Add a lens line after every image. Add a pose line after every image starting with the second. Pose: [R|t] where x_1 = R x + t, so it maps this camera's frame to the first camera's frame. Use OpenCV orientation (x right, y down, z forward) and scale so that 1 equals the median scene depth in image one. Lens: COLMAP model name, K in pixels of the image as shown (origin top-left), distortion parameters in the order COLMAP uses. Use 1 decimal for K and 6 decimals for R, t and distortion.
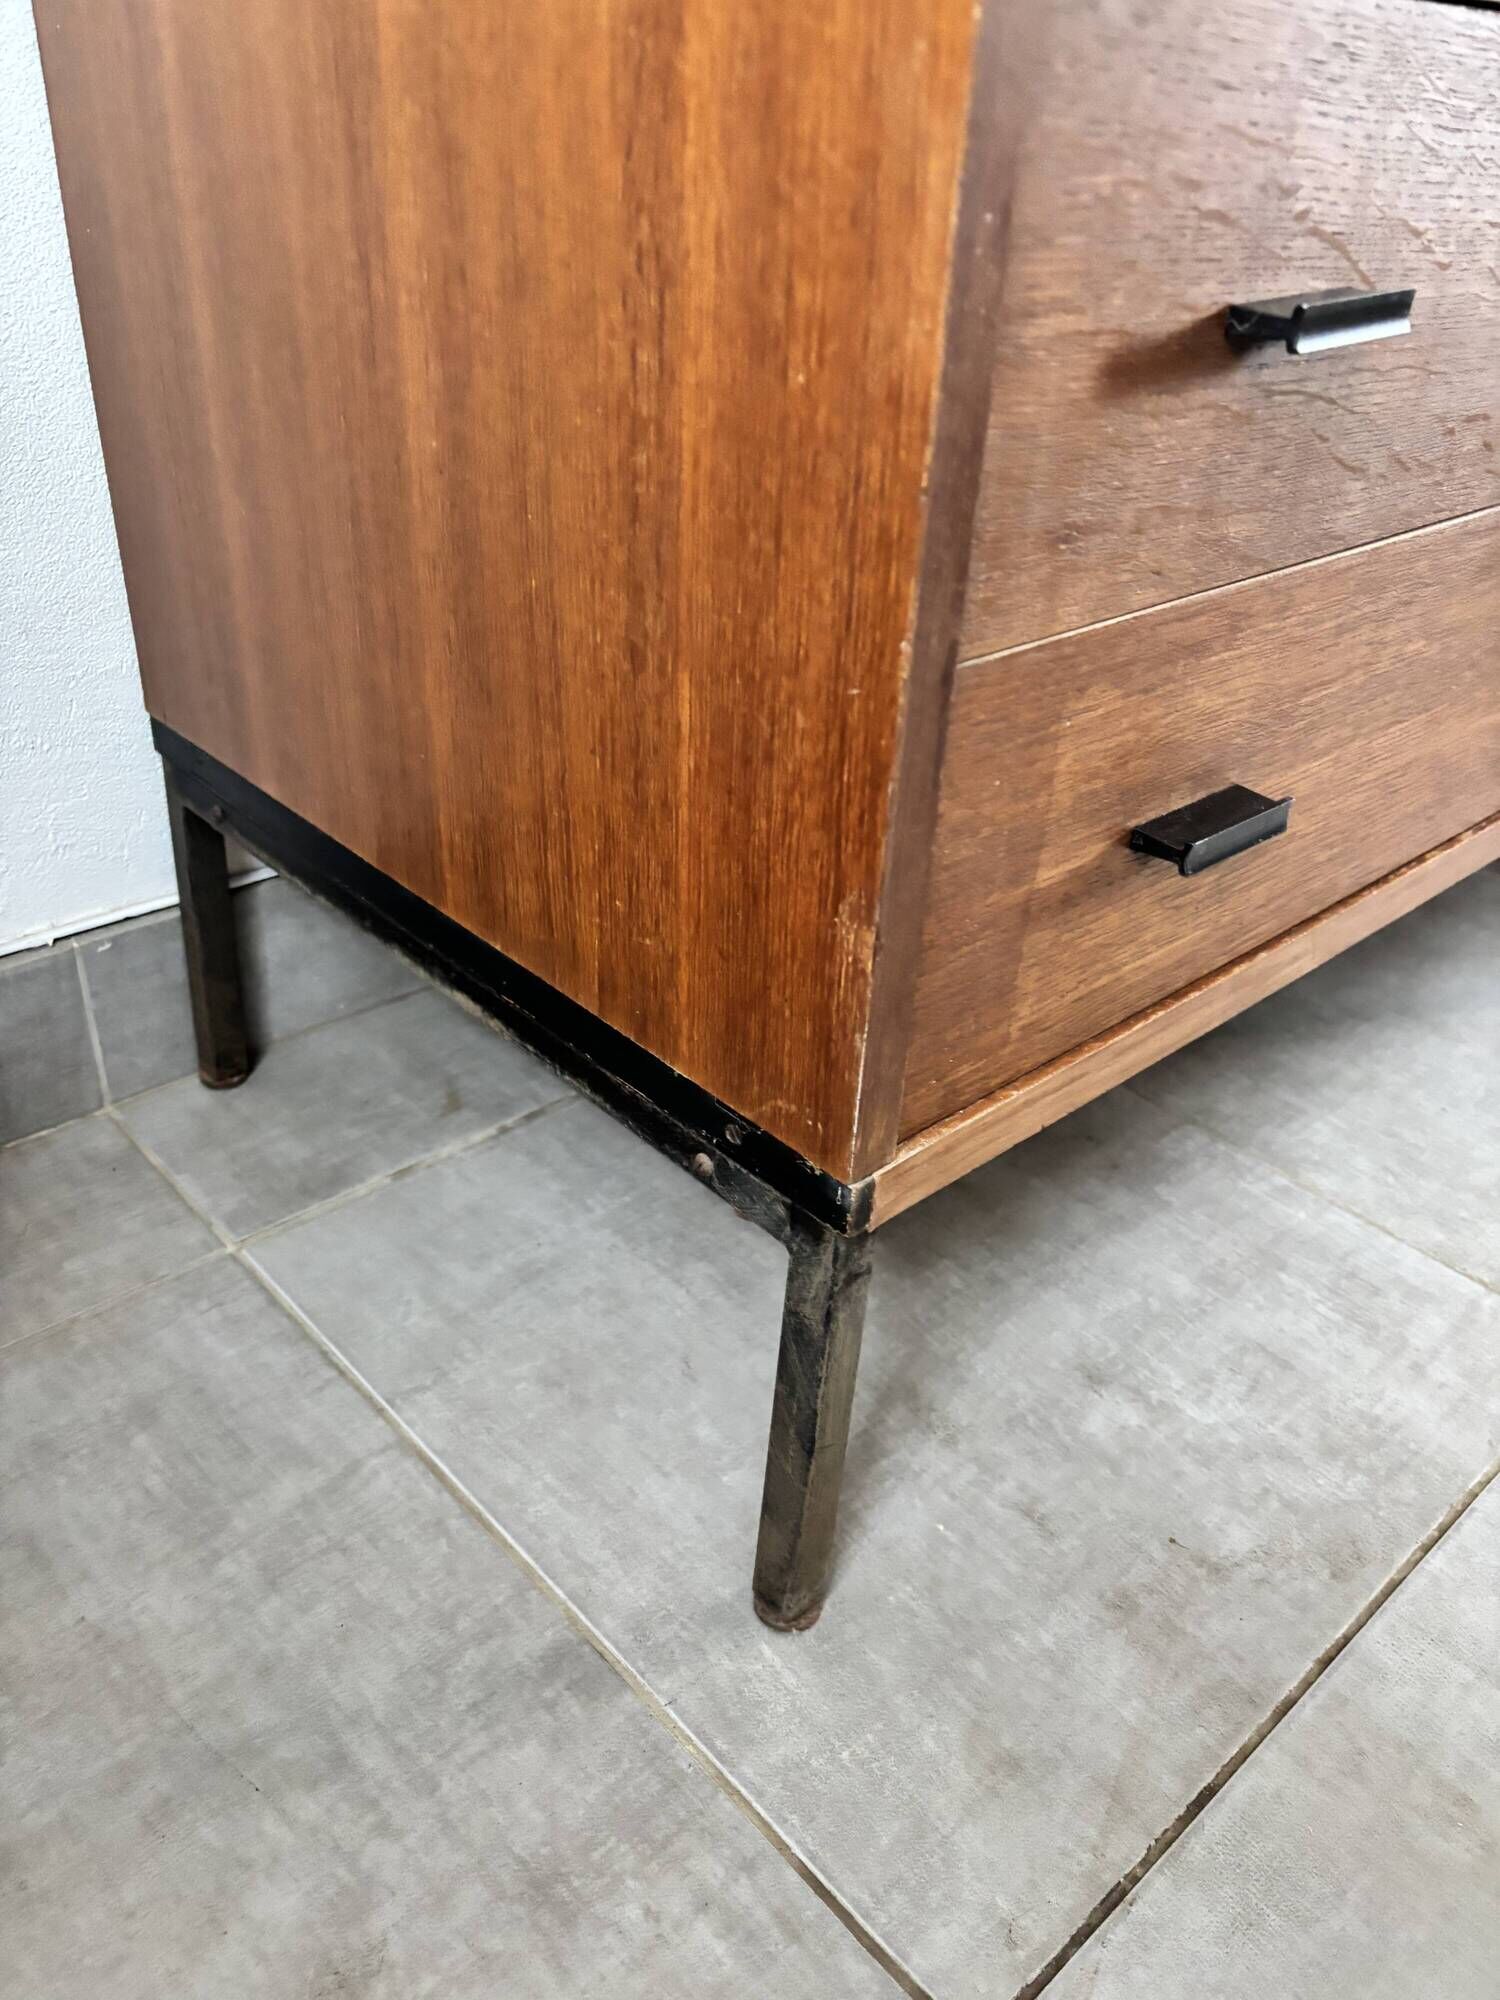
lens RADIAL K [[1537.9, 0, 743.1], [0, 1537.9, 983.9], [0, 0, 1]] dist [0.000378, 0.002491]
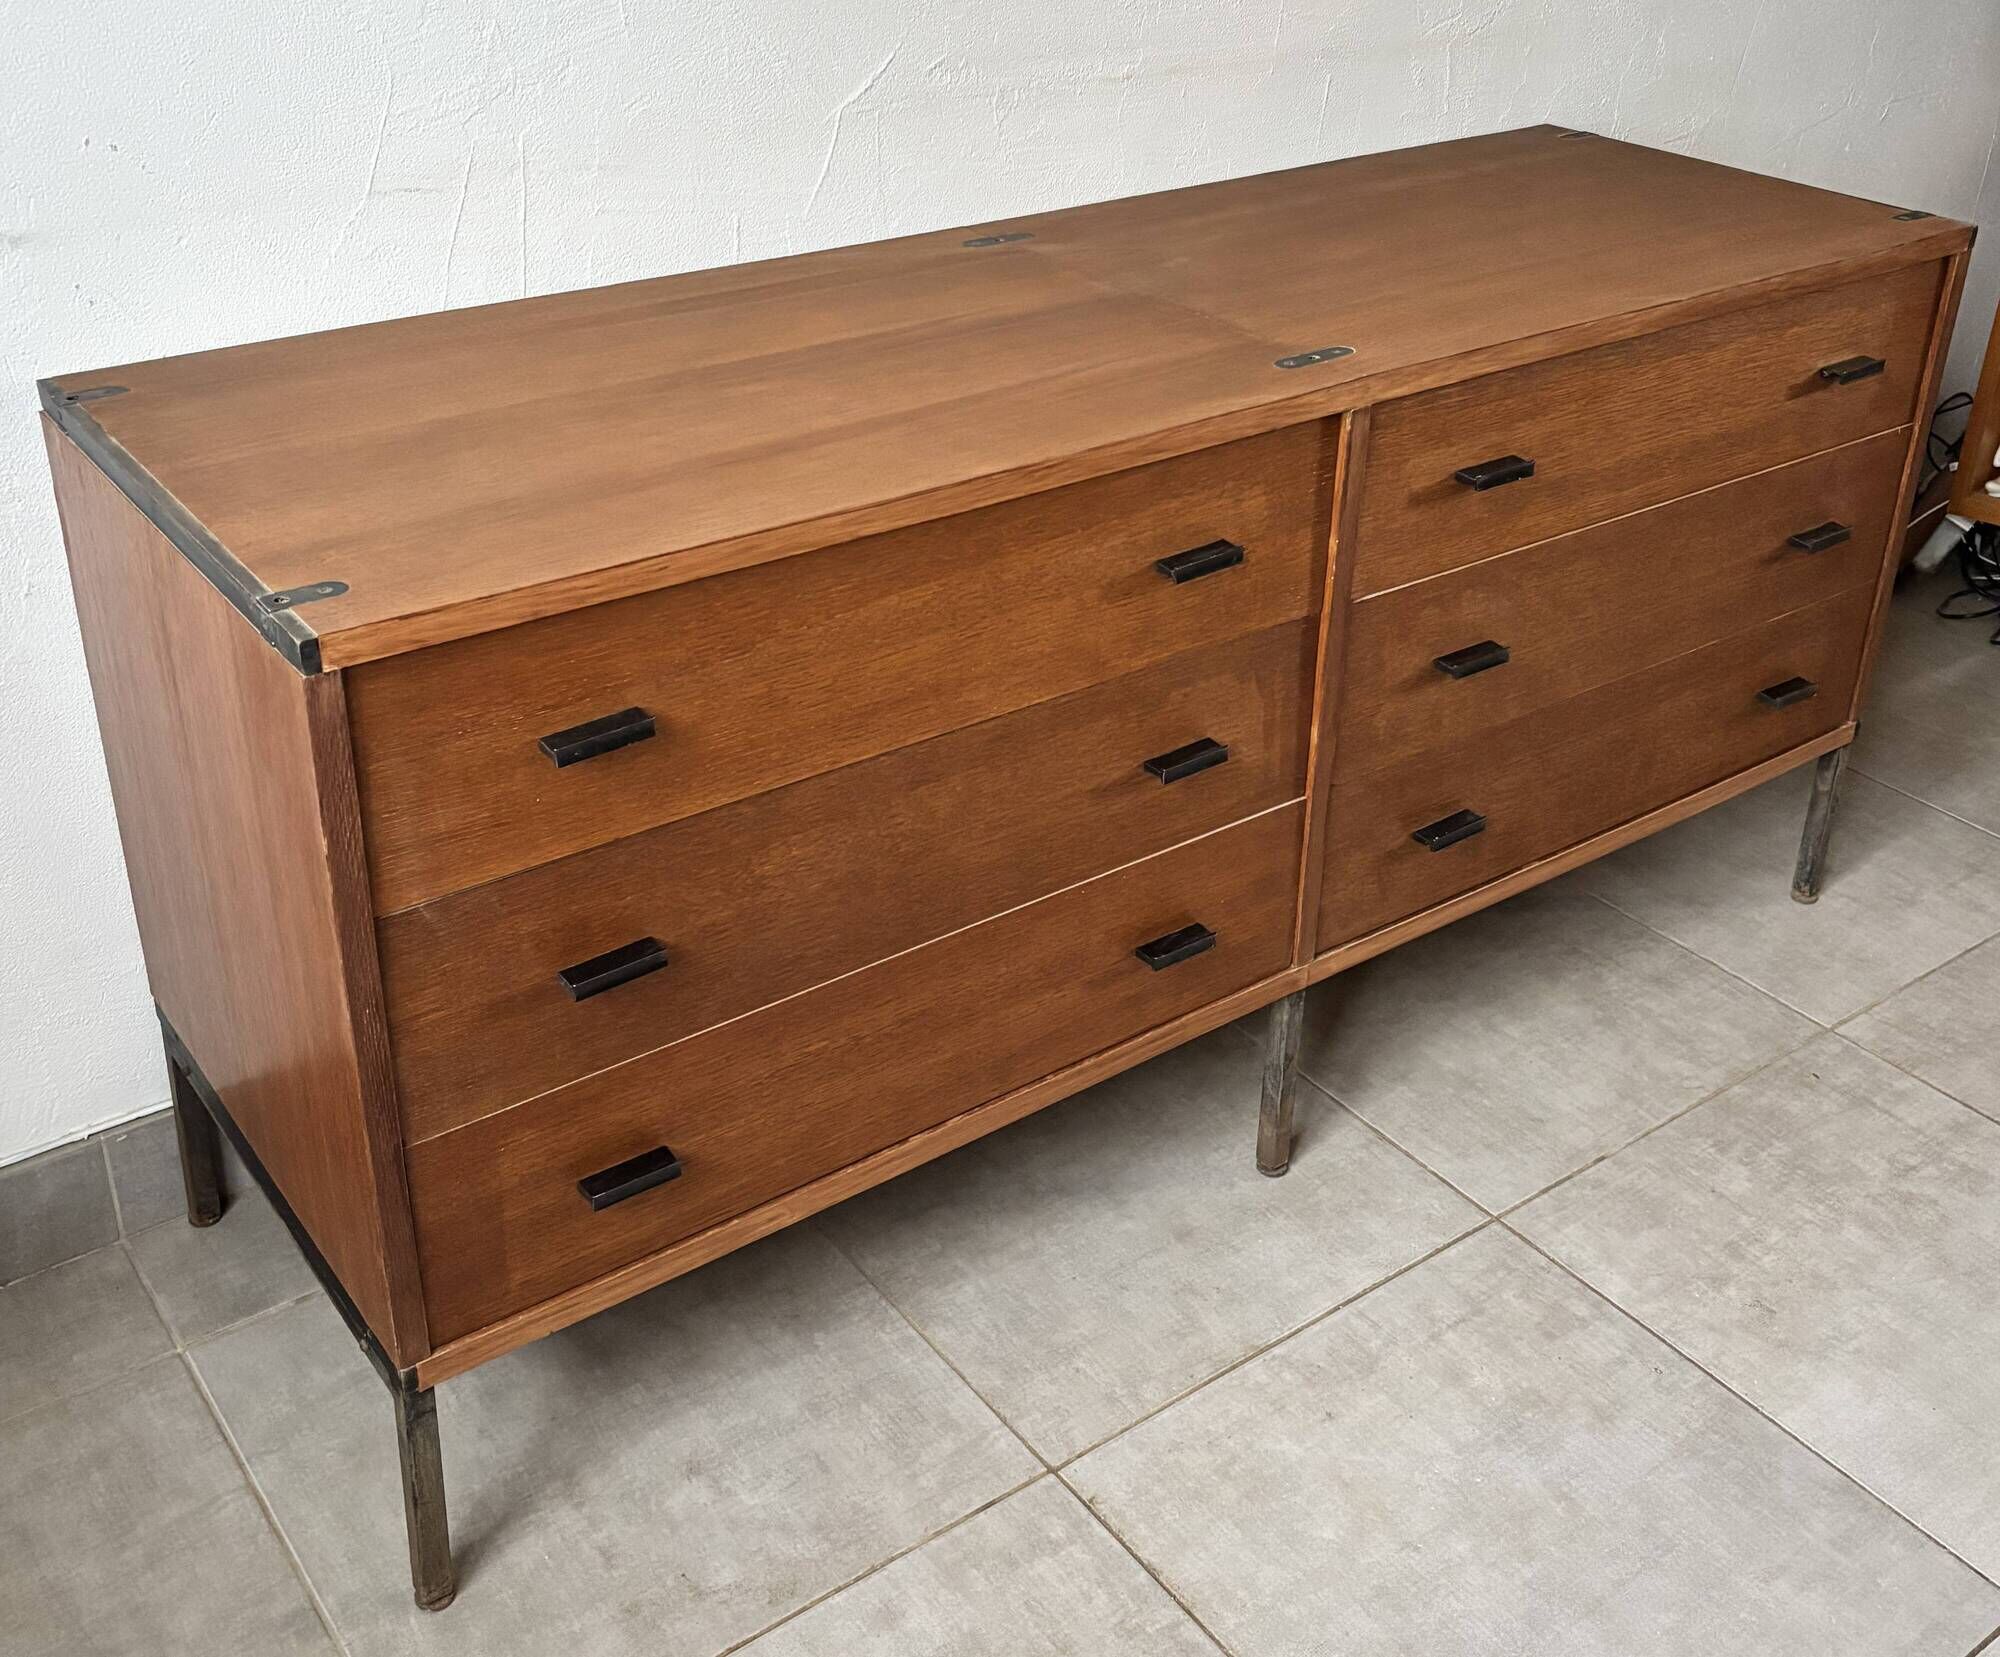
lens RADIAL K [[2132.4, 0, 992.2], [0, 2132.4, 680.9], [0, 0, 1]] dist [0.015378, 0.010617]
pose [[0.993441, 0.021591, -0.112287, 0.832705], [-0.030262, 0.996641, -0.076096, -0.423872], [0.110267, 0.078995, 0.990758, -1.294420]]
